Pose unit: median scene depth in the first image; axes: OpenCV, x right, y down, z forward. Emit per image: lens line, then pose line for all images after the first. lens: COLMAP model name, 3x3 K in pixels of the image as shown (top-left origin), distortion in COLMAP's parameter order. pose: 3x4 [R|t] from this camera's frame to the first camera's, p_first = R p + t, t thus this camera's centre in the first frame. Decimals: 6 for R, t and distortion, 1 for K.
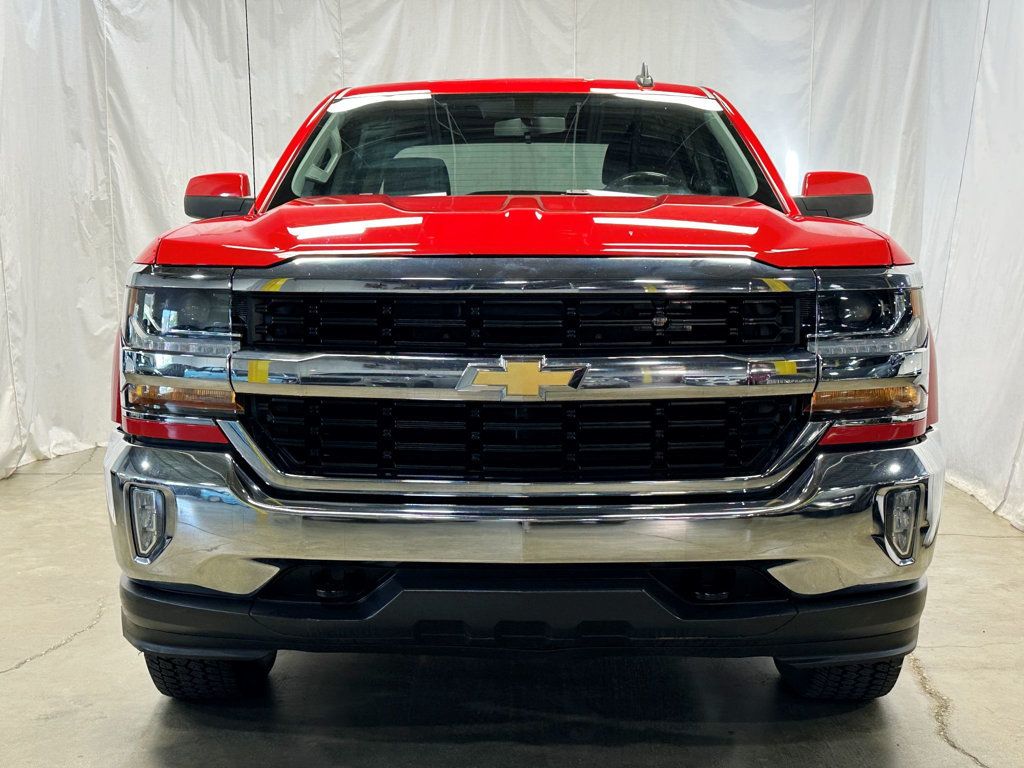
lens RADIAL K [[1310.4, 0, 512.0], [0, 1310.4, 384.0], [0, 0, 1]] dist [0.118898, -0.071266]
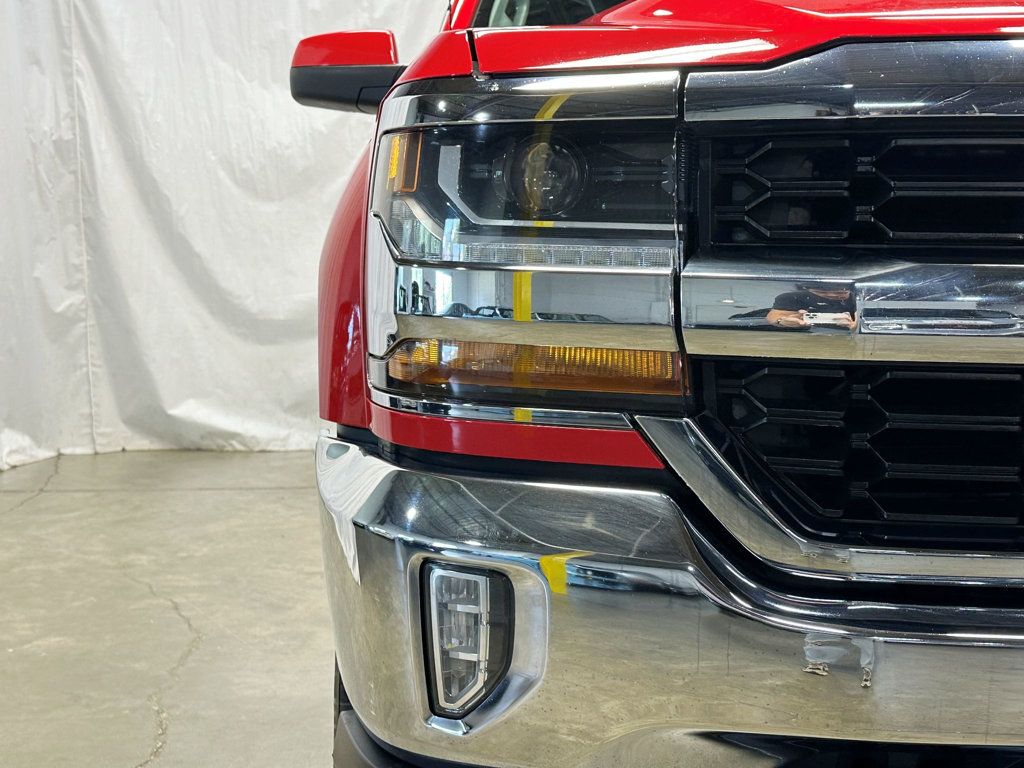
lens RADIAL K [[1396.2, 0, 512.0], [0, 1396.2, 384.0], [0, 0, 1]] dist [0.097062, -0.037114]
pose [[0.998953, 0.003223, 0.045639, -0.124202], [-0.003228, 0.999995, 0.000020, 0.007261], [-0.045638, -0.000167, 0.998958, 0.231011]]
